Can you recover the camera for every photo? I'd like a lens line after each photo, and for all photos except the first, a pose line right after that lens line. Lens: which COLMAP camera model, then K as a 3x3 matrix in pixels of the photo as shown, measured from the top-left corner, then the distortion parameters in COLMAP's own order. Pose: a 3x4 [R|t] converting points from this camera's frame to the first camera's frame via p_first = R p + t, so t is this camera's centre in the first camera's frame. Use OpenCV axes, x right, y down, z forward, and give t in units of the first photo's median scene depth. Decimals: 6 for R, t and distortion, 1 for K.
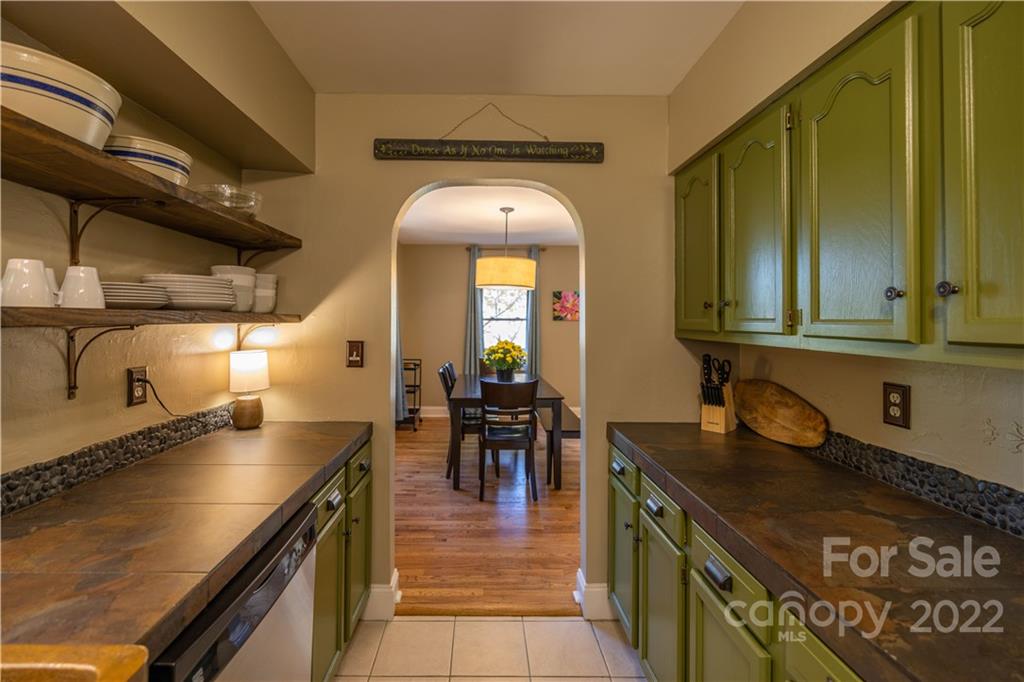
lens RADIAL K [[447.1, 0, 483.7], [0, 447.1, 314.5], [0, 0, 1]] dist [0.001001, 0.001349]
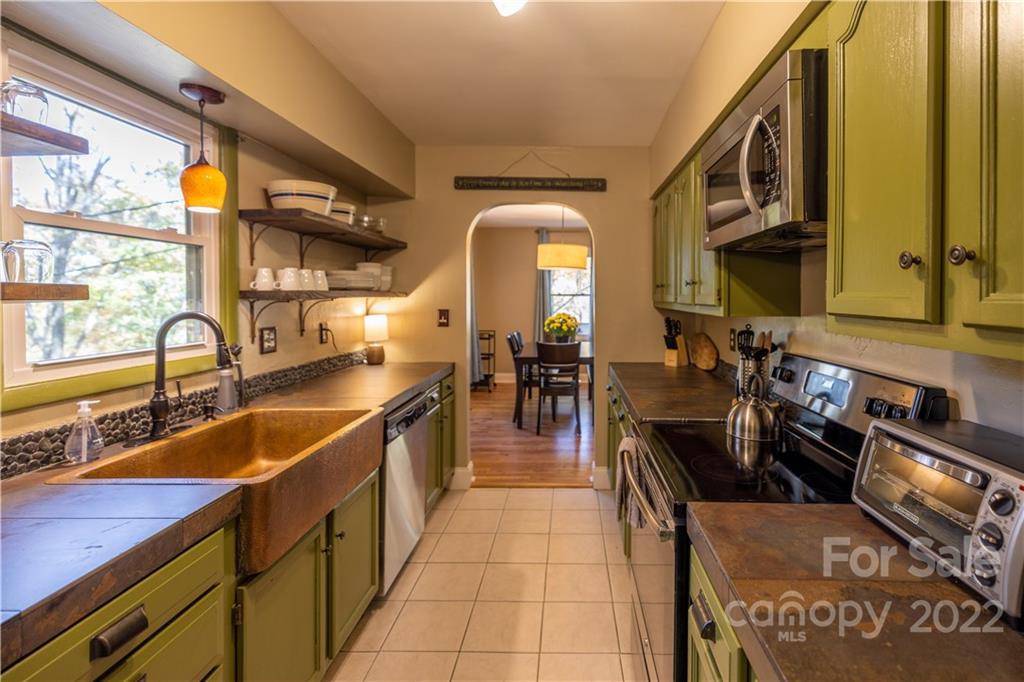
lens RADIAL K [[479.8, 0, 575.2], [0, 479.8, 303.2], [0, 0, 1]] dist [-0.034491, 0.010544]
pose [[0.999901, -0.001761, 0.013990, 0.165196], [0.001370, 0.999611, 0.027864, -0.008018], [-0.014033, -0.027842, 0.999514, -0.746381]]
